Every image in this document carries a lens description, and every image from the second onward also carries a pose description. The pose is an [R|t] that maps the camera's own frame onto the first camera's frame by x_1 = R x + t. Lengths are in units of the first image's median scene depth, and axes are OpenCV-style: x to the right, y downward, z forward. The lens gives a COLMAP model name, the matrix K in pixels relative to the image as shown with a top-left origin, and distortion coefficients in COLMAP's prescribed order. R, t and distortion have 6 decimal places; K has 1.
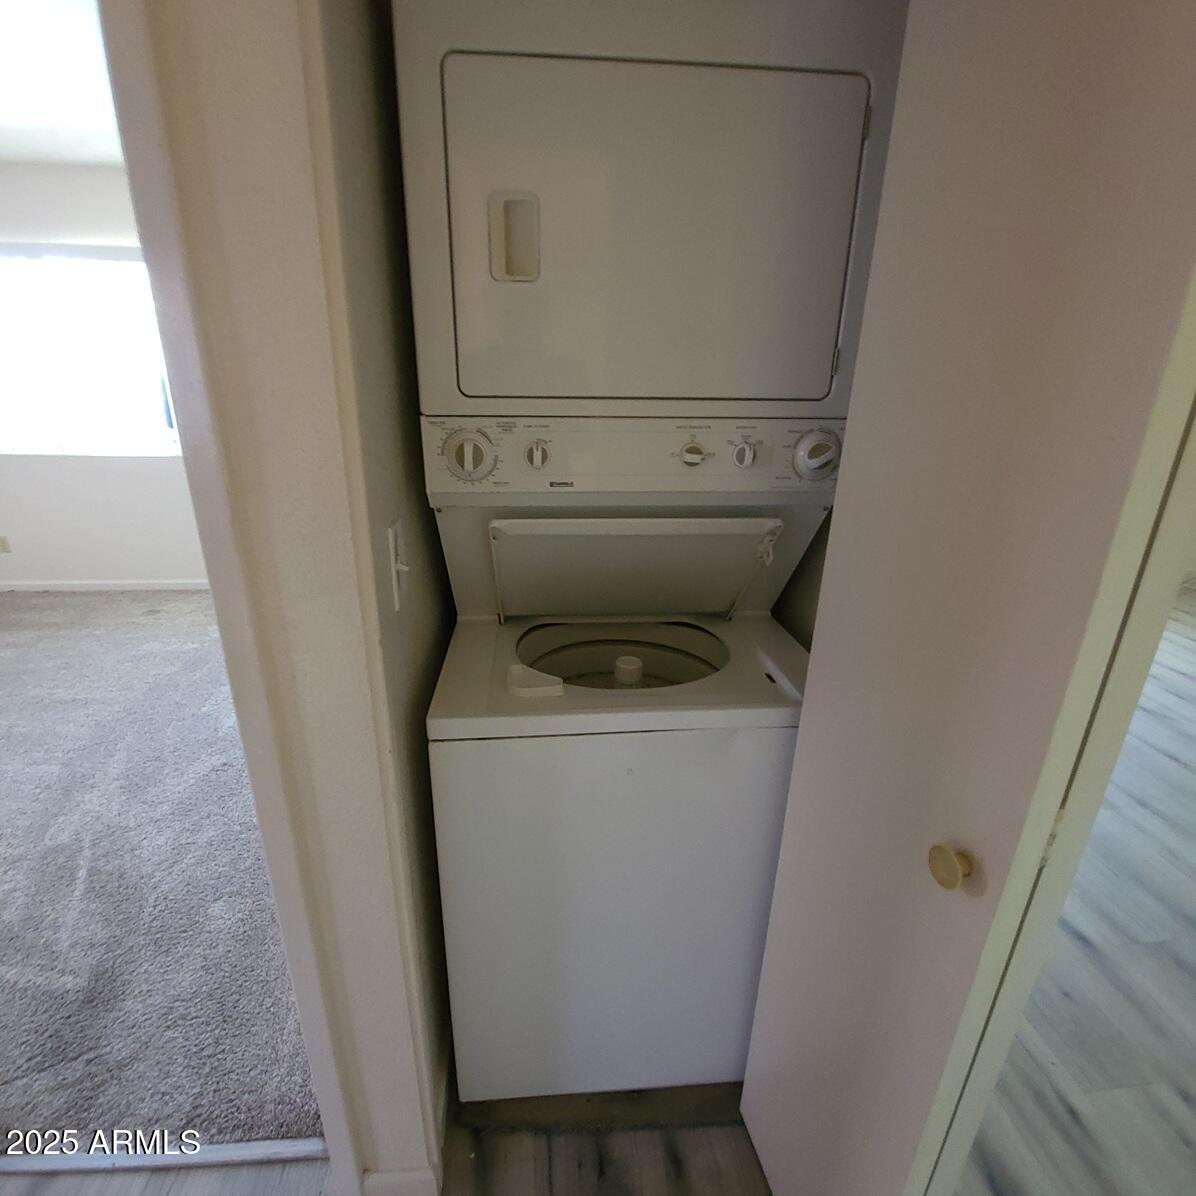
lens RADIAL K [[635.9, 0, 598.0], [0, 635.9, 598.0], [0, 0, 1]] dist [-0.002527, -0.001679]
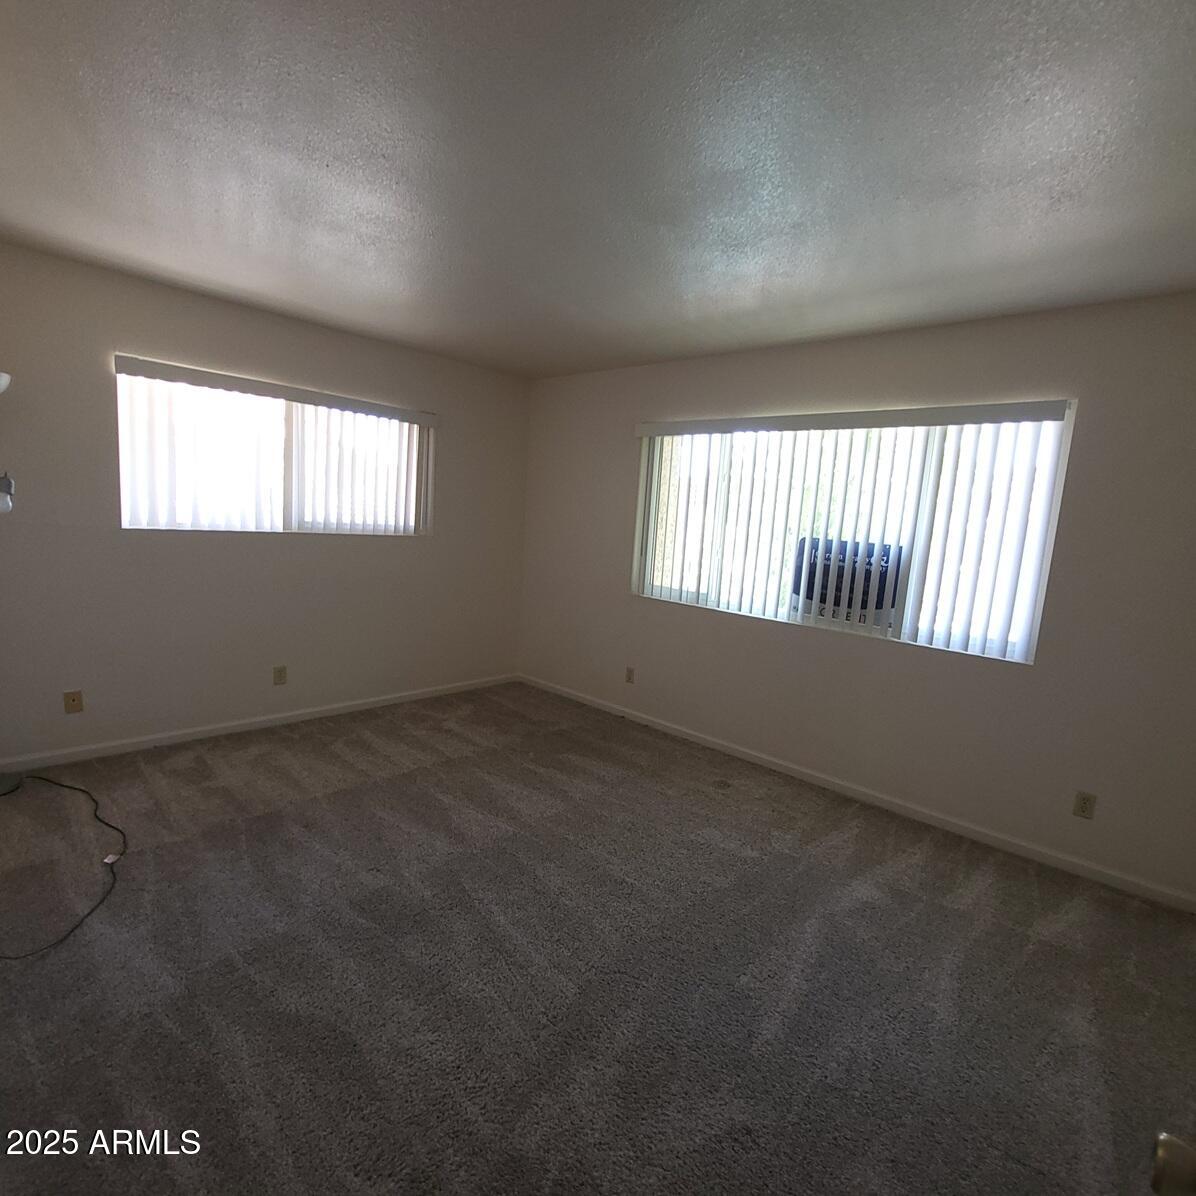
lens RADIAL K [[635.9, 0, 598.0], [0, 635.9, 598.0], [0, 0, 1]] dist [-0.002527, -0.001679]
pose [[0.651932, 0.138220, -0.745573, -0.220733], [-0.321677, 0.940800, -0.106863, -0.086311], [0.686665, 0.309502, 0.657800, 0.248465]]
